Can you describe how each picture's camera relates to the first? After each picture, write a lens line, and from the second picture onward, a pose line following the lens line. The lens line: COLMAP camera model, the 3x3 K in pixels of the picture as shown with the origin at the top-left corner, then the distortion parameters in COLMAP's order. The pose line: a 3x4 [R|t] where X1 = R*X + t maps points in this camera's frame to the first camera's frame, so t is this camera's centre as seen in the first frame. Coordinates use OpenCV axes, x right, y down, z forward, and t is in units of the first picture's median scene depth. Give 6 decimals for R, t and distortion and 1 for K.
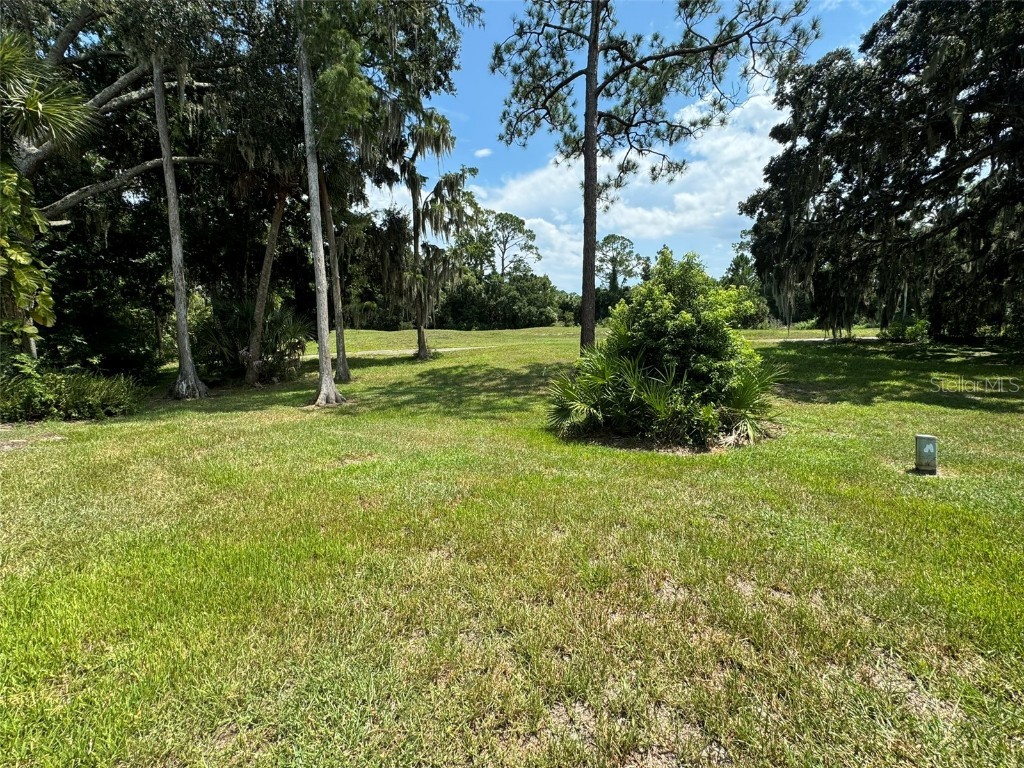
lens RADIAL K [[414.4, 0, 516.4], [0, 414.4, 392.6], [0, 0, 1]] dist [0.001437, -0.000091]
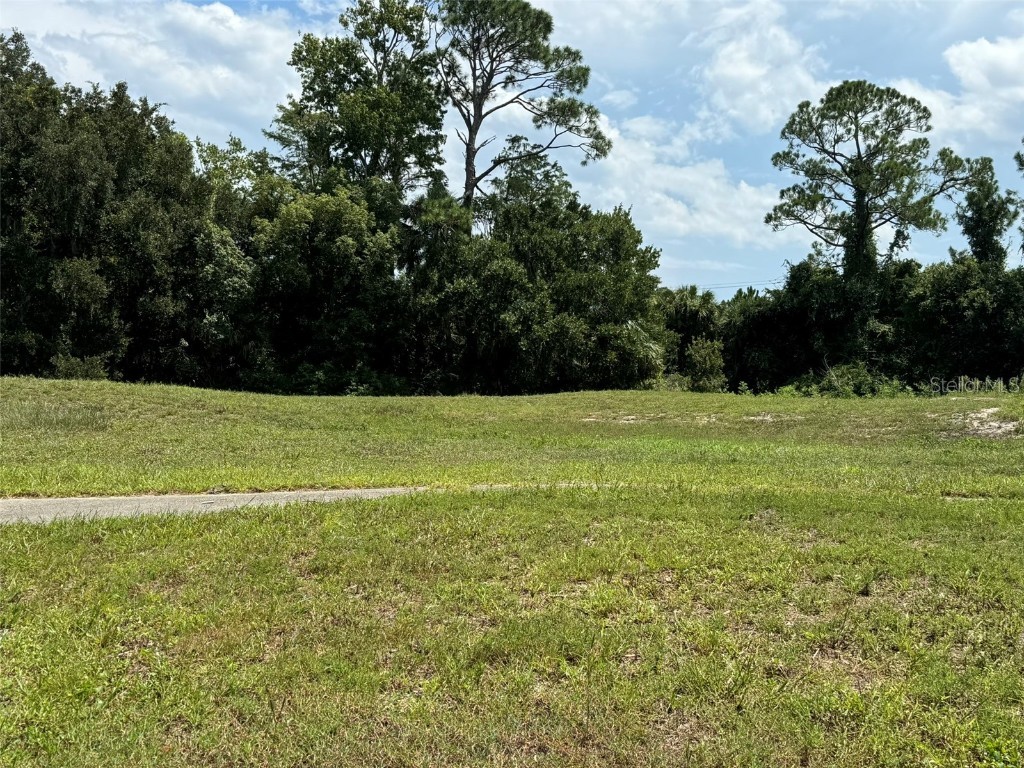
lens RADIAL K [[1218.3, 0, 510.6], [0, 1218.3, 383.5], [0, 0, 1]] dist [0.132581, 0.000000]
pose [[0.999552, 0.028847, -0.008011, 0.005813], [-0.029775, 0.985728, -0.165690, -0.029210], [0.003117, 0.165854, 0.986145, 0.207367]]
